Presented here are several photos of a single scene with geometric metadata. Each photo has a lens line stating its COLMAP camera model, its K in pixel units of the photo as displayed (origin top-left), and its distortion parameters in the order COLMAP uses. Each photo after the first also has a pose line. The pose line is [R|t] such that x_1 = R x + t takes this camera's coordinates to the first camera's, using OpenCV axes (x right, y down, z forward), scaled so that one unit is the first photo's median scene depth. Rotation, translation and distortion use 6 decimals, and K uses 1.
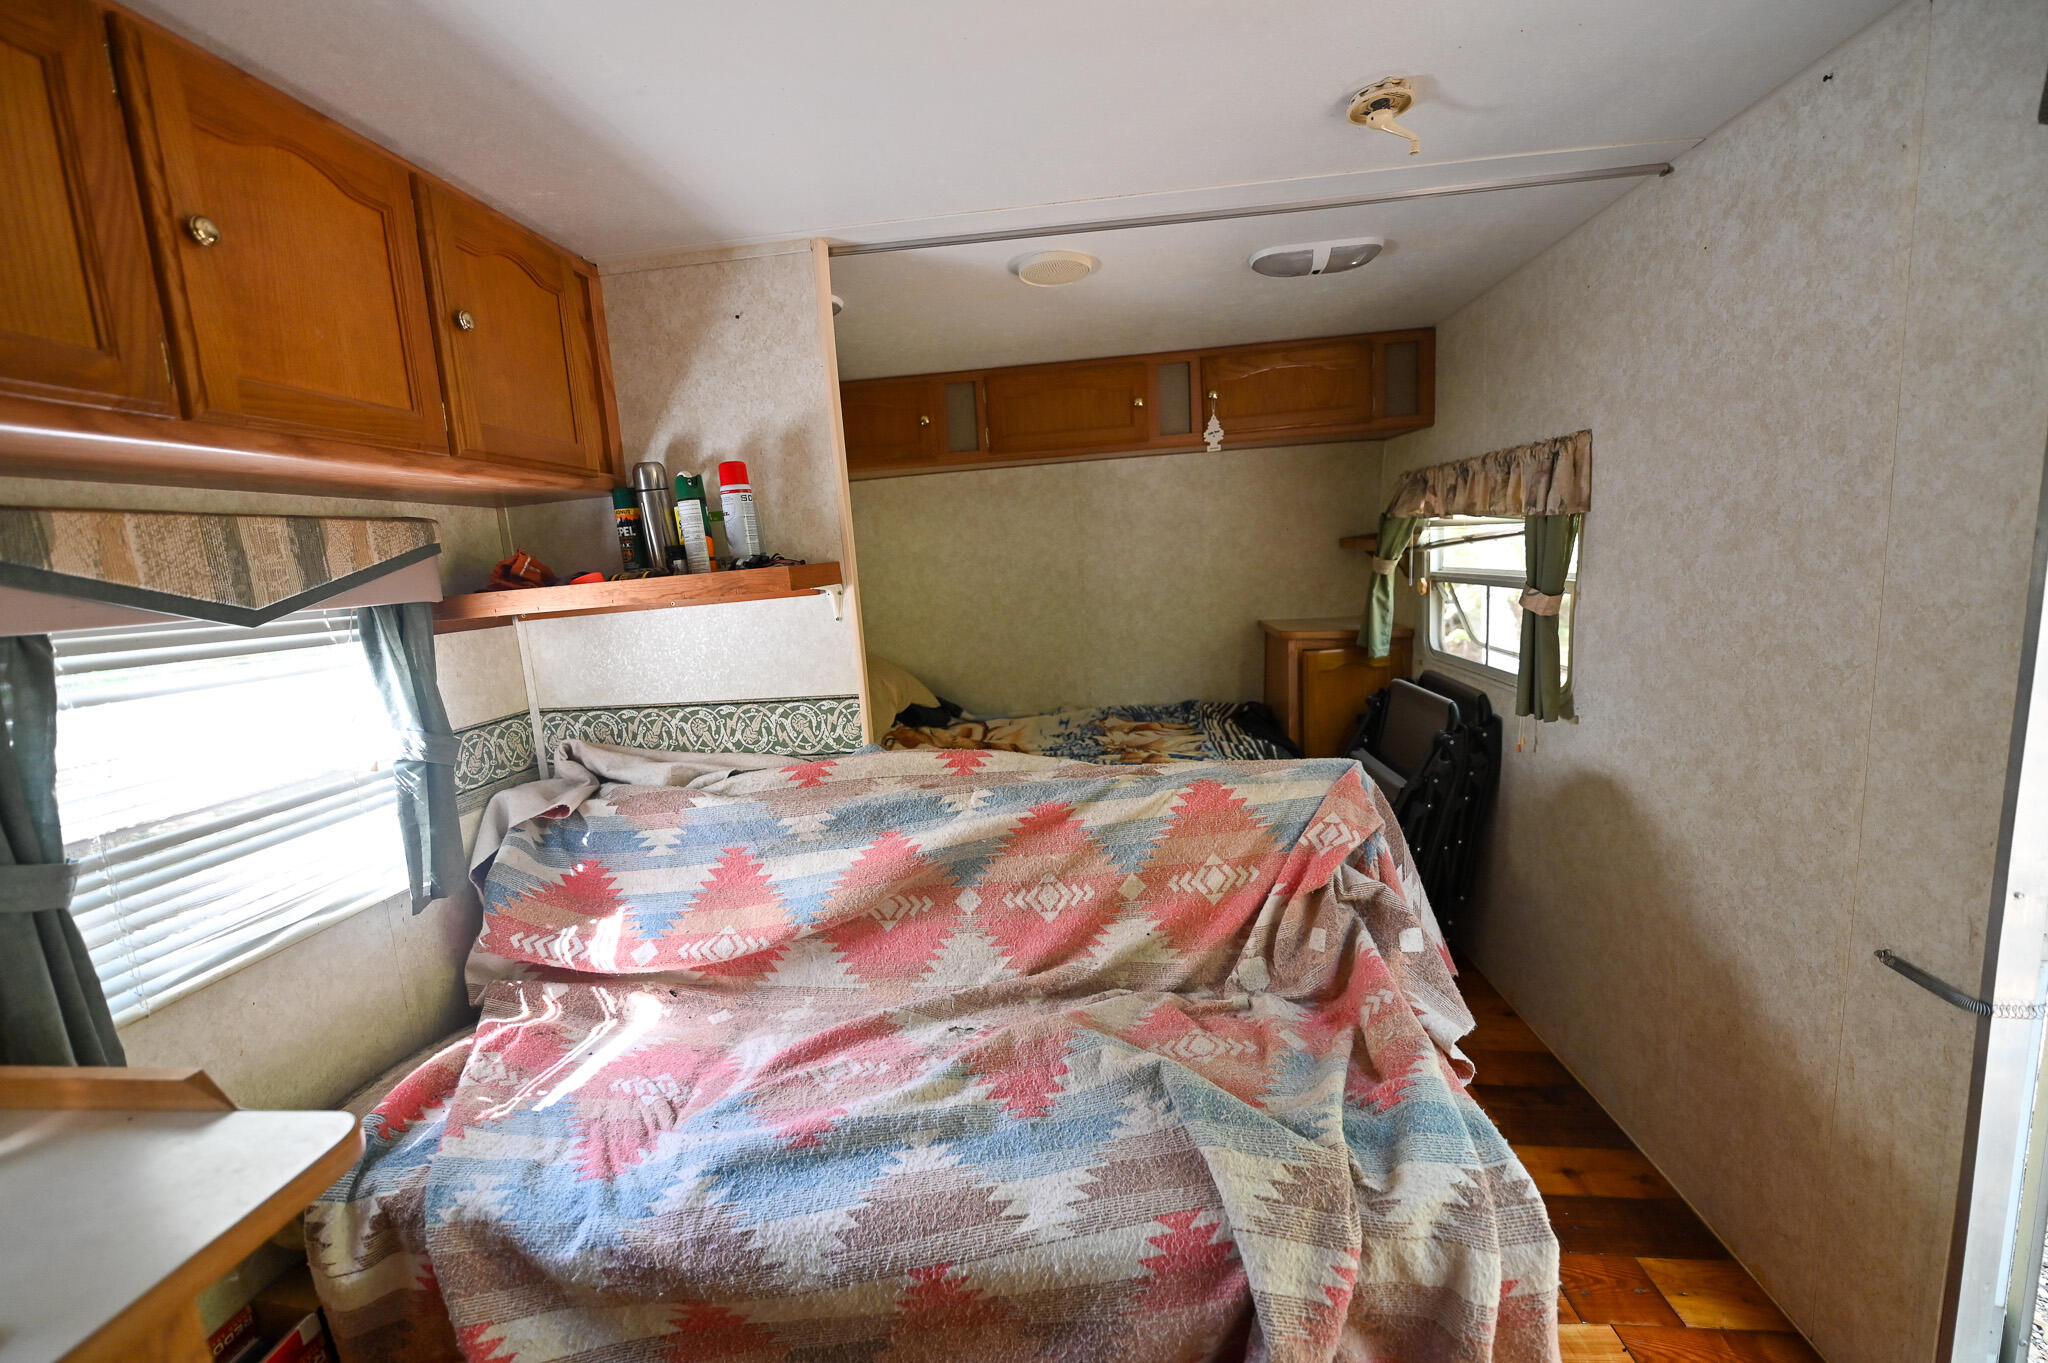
lens RADIAL K [[813.0, 0, 1024.0], [0, 813.0, 681.5], [0, 0, 1]] dist [-0.011220, -0.000271]
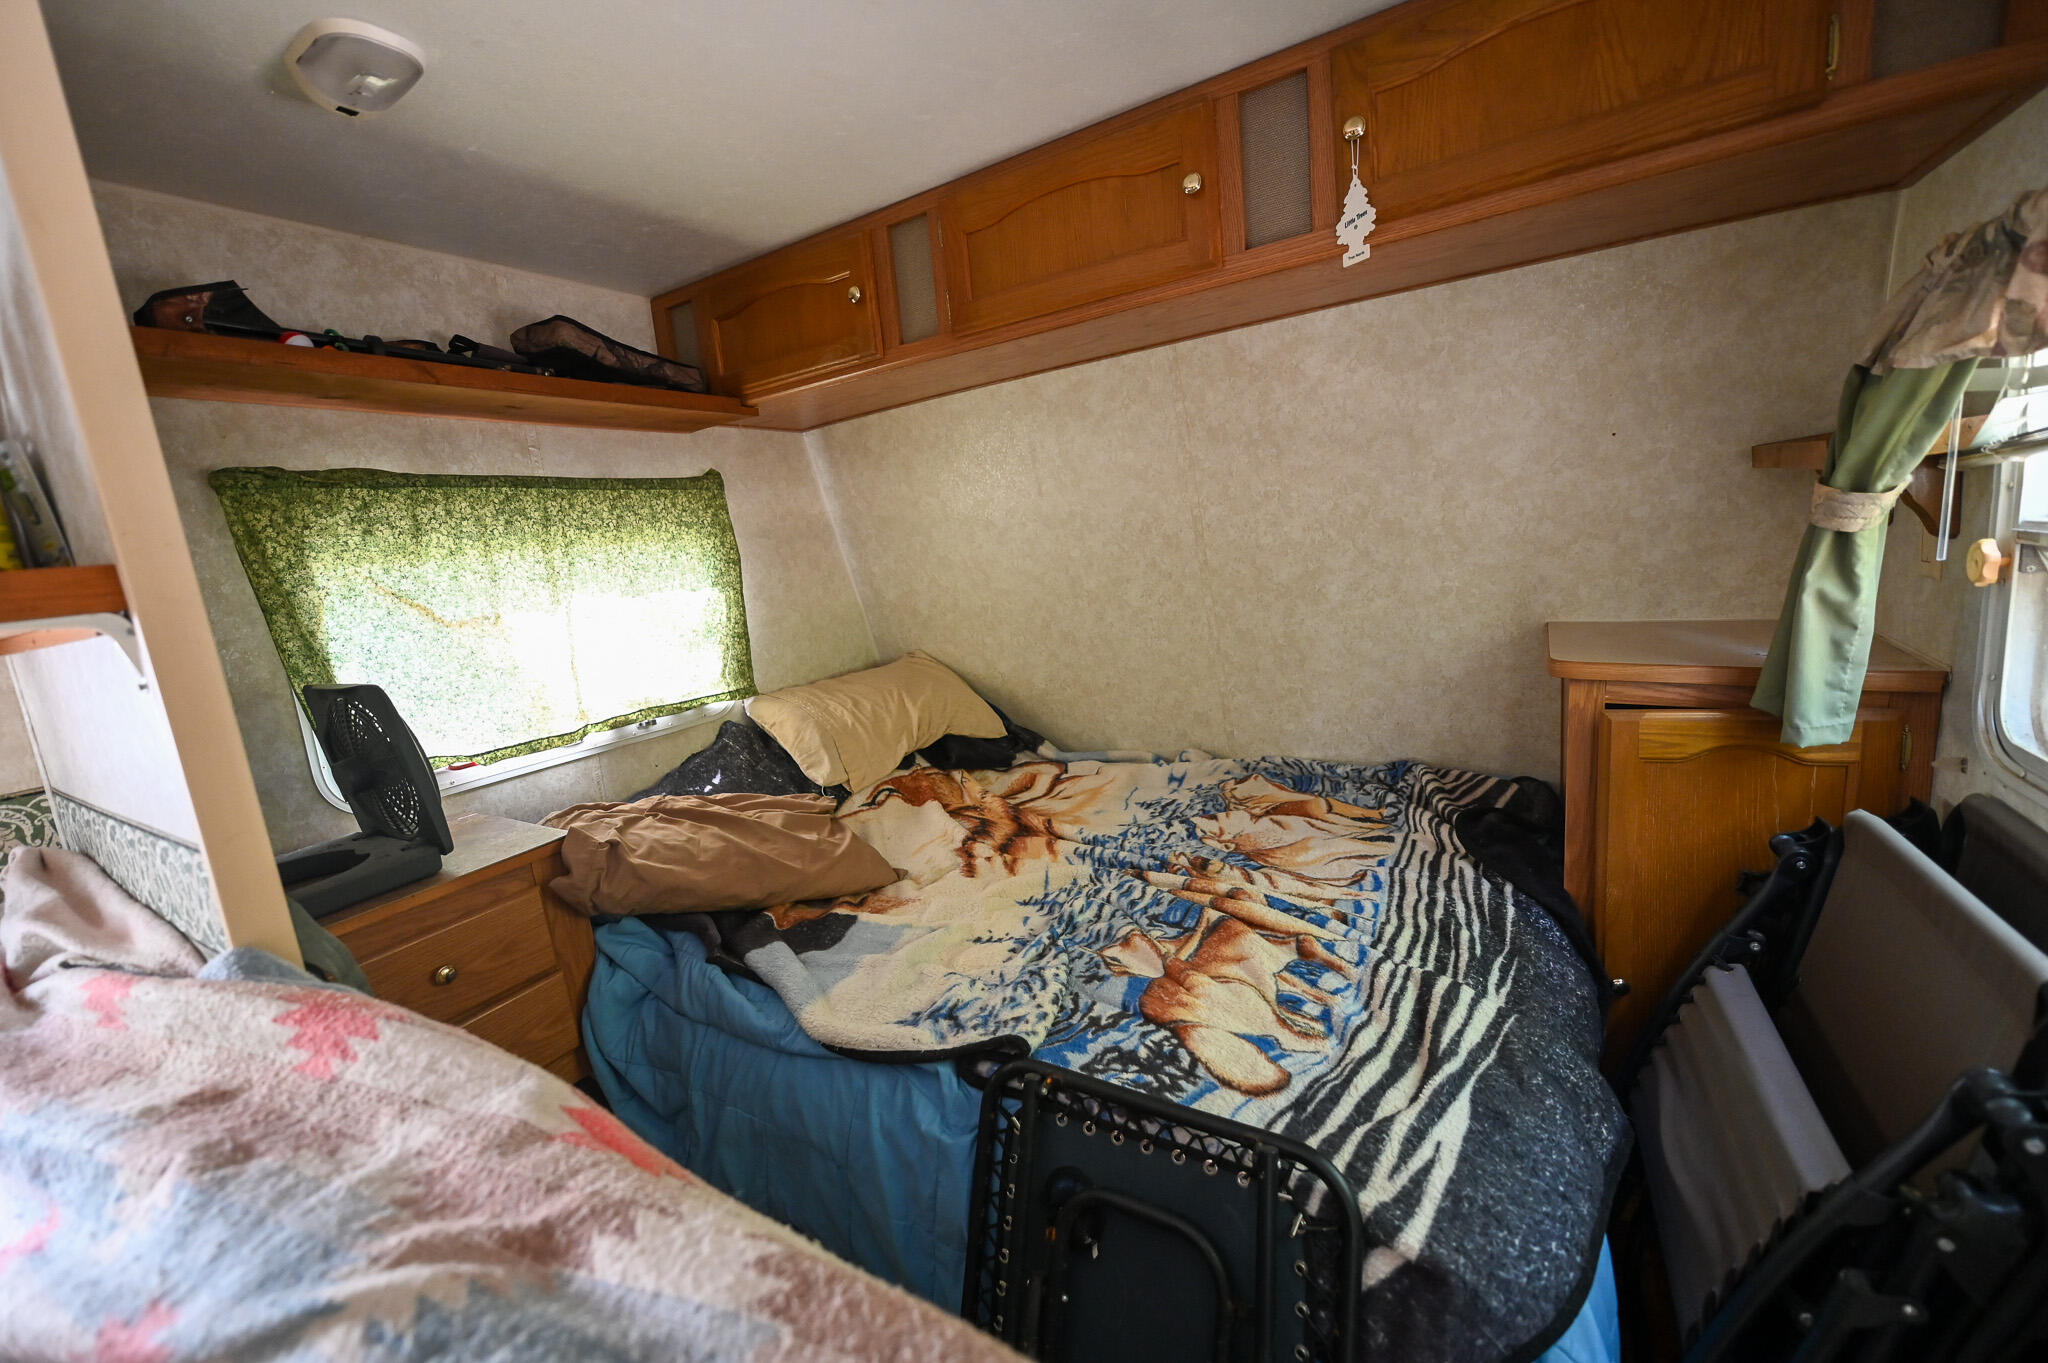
lens RADIAL K [[813.0, 0, 1024.0], [0, 813.0, 681.5], [0, 0, 1]] dist [-0.011220, -0.000271]
pose [[0.901418, 0.050491, -0.429995, 0.226623], [-0.026476, 0.997746, 0.061656, -0.064879], [0.432139, -0.044193, 0.900723, 0.427798]]
